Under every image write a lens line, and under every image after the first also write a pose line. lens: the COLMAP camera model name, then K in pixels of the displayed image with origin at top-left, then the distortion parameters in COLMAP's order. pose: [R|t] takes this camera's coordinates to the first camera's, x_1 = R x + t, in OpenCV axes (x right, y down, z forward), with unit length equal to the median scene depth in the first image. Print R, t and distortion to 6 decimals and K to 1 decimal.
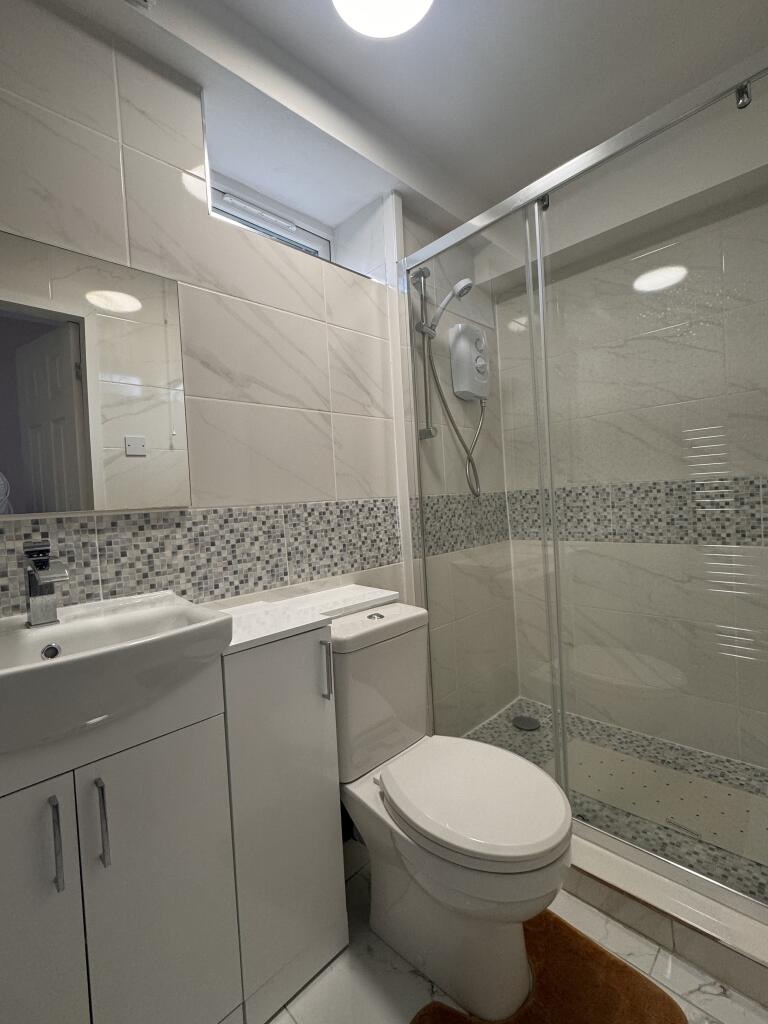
lens RADIAL K [[450.5, 0, 383.0], [0, 450.5, 508.4], [0, 0, 1]] dist [-0.001714, -0.000216]
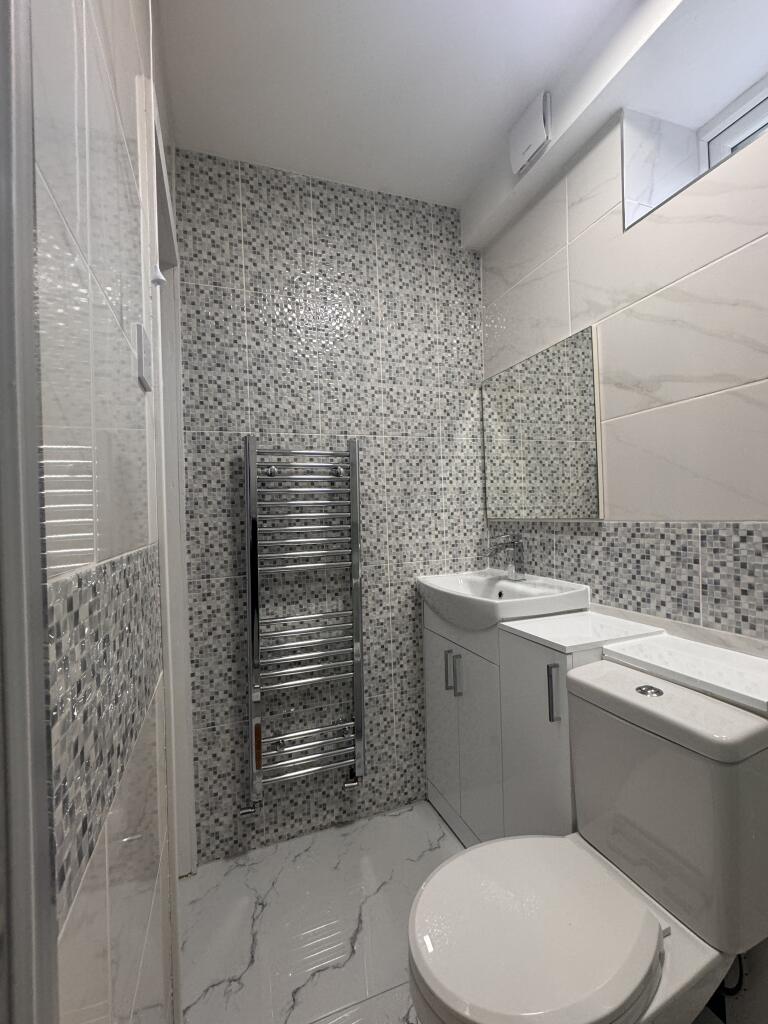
lens RADIAL K [[450.5, 0, 384.4], [0, 450.5, 512.3], [0, 0, 1]] dist [-0.001714, -0.000216]
pose [[-0.393703, 0.062333, -0.917122, 0.754833], [0.030750, 0.998033, 0.054632, -0.090863], [0.918723, -0.006693, -0.394846, 0.852226]]
